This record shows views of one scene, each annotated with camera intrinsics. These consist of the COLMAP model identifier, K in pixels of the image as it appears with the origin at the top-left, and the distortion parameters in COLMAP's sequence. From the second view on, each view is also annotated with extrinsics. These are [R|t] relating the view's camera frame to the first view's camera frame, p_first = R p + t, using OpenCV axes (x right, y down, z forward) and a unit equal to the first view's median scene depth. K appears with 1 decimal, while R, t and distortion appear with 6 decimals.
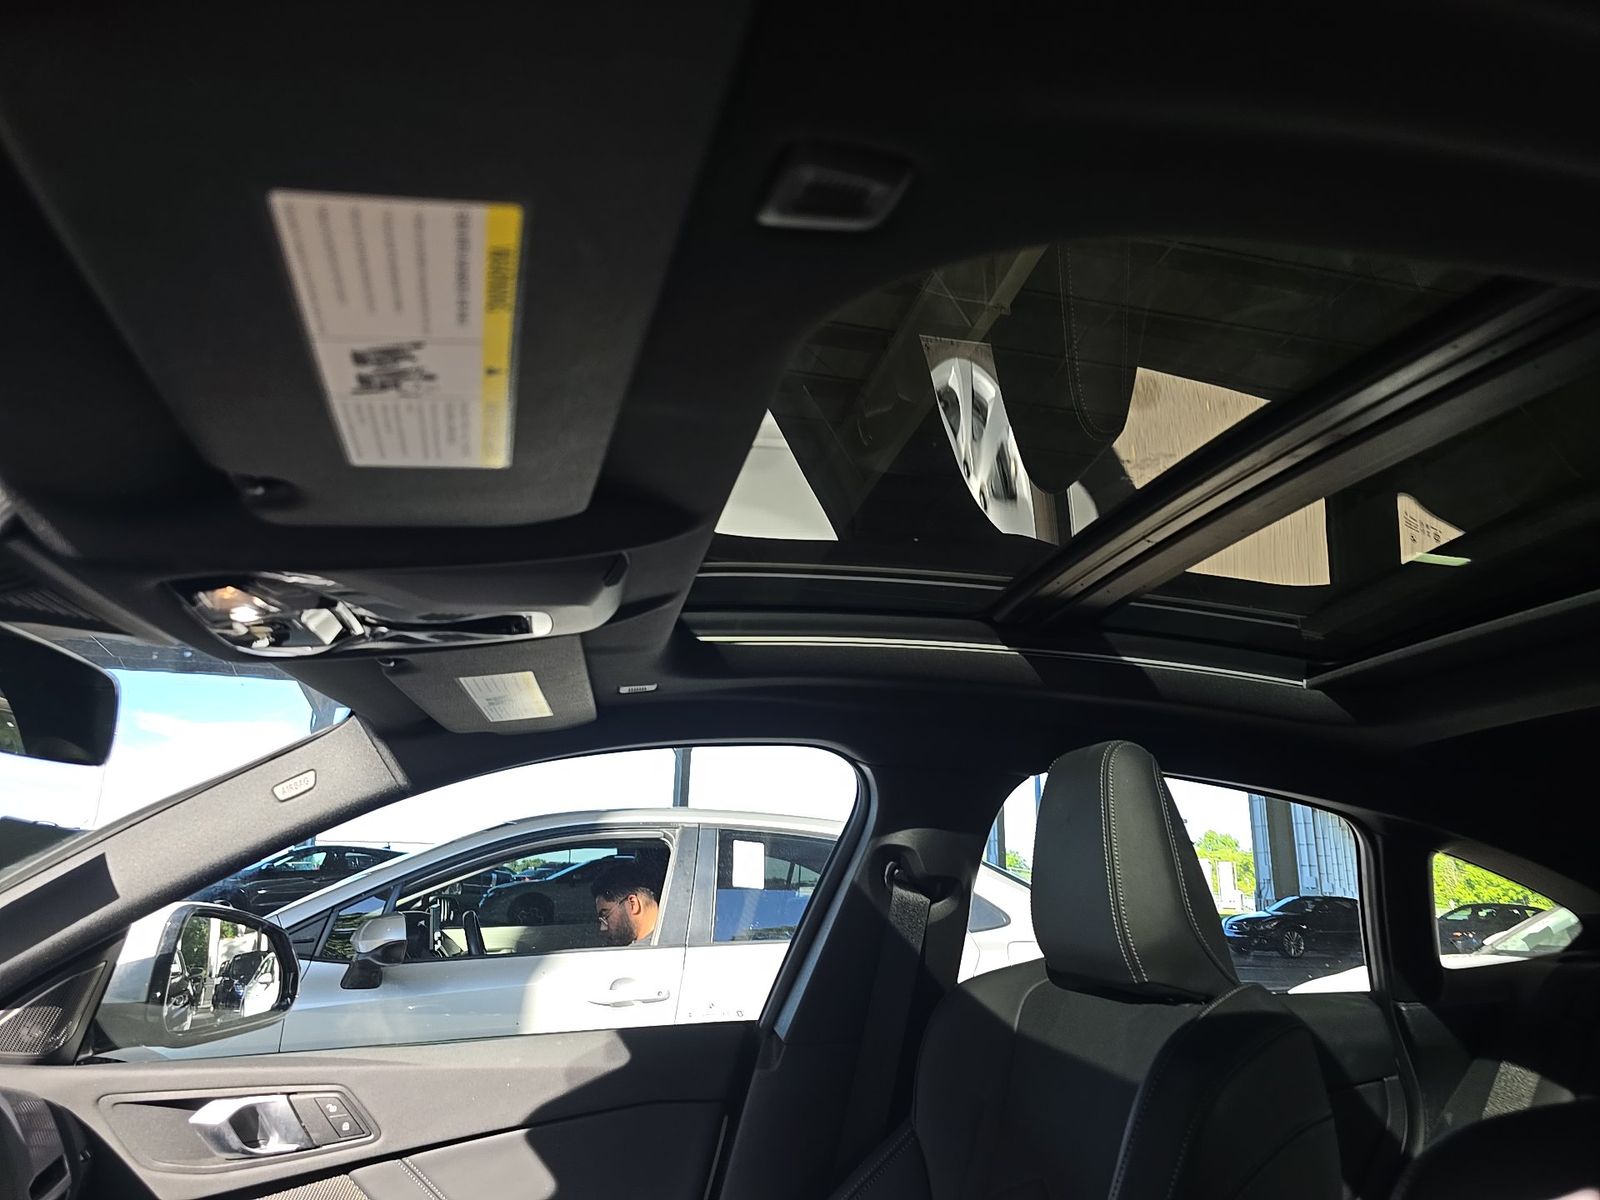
lens RADIAL K [[1076.8, 0, 800.0], [0, 1076.8, 600.0], [0, 0, 1]] dist [0.115912, -0.118401]
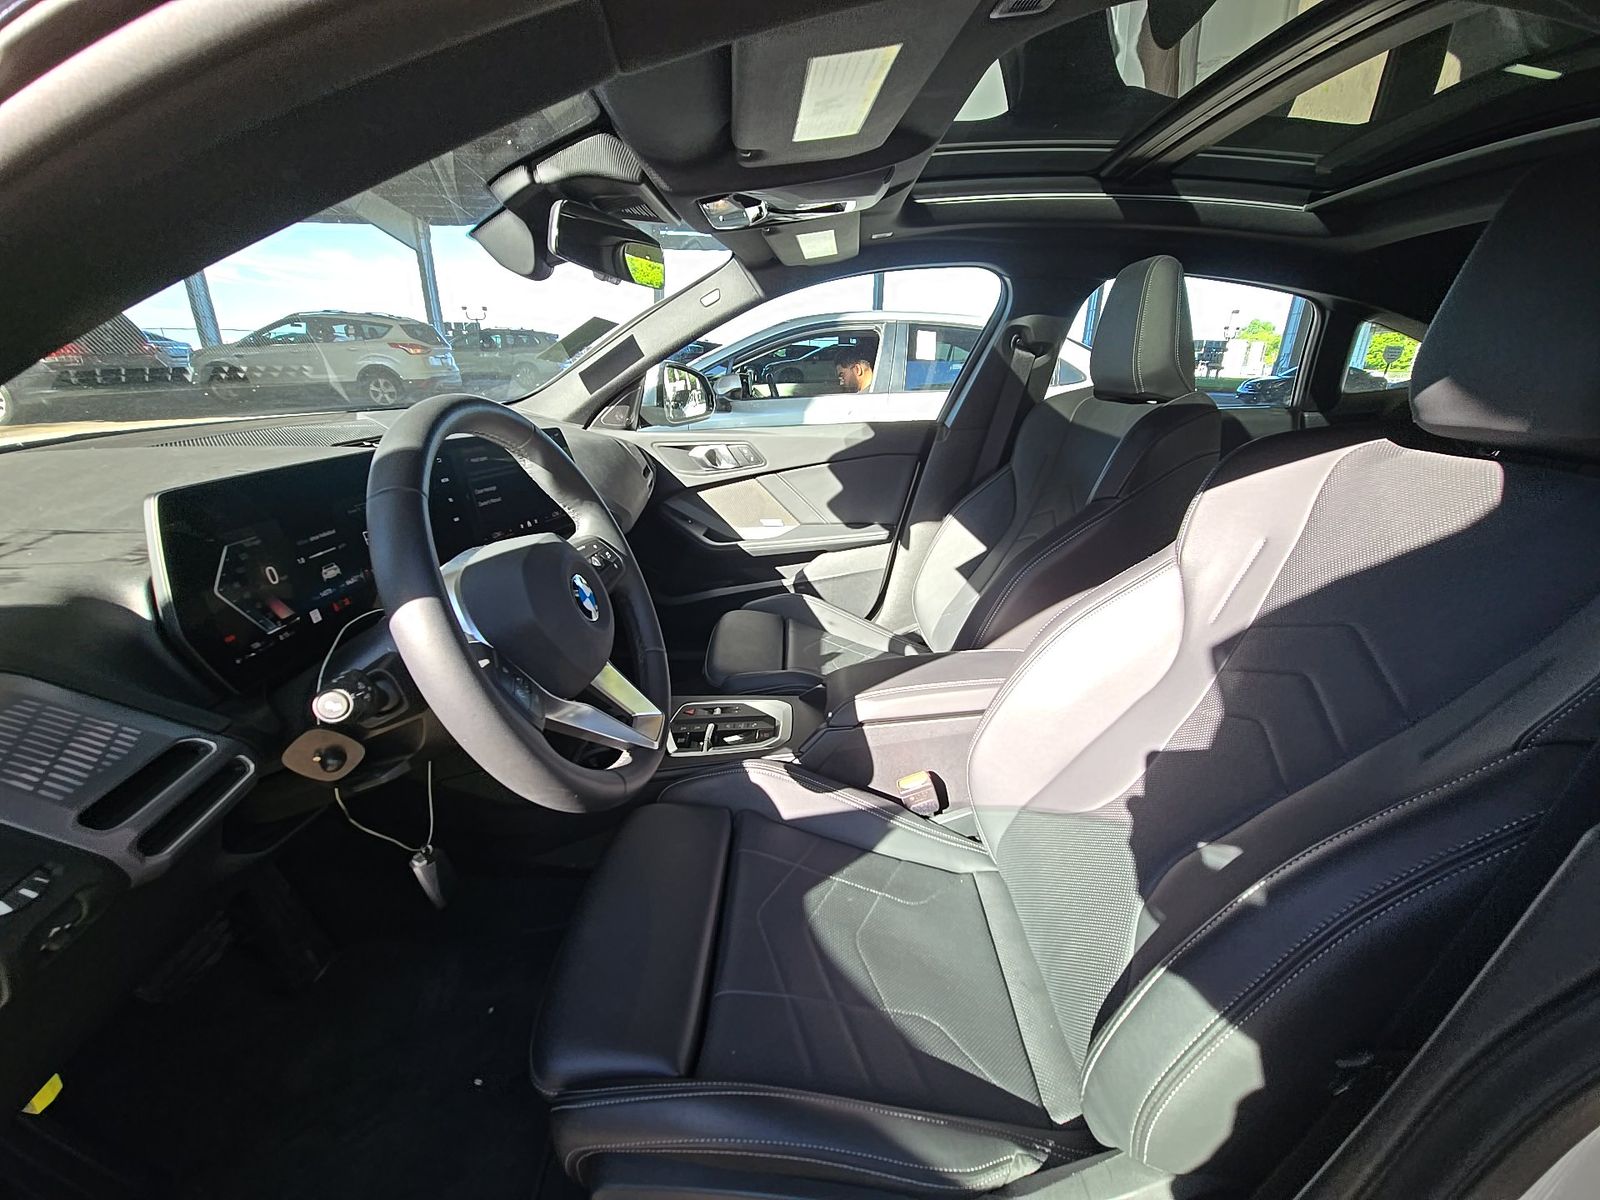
lens RADIAL K [[645.3, 0, 801.6], [0, 645.3, 607.2], [0, 0, 1]] dist [0.001210, -0.006970]
pose [[0.976449, 0.065542, -0.205552, -0.014832], [0.065896, 0.816609, 0.573417, -0.030887], [0.205439, -0.573457, 0.793058, -0.199033]]
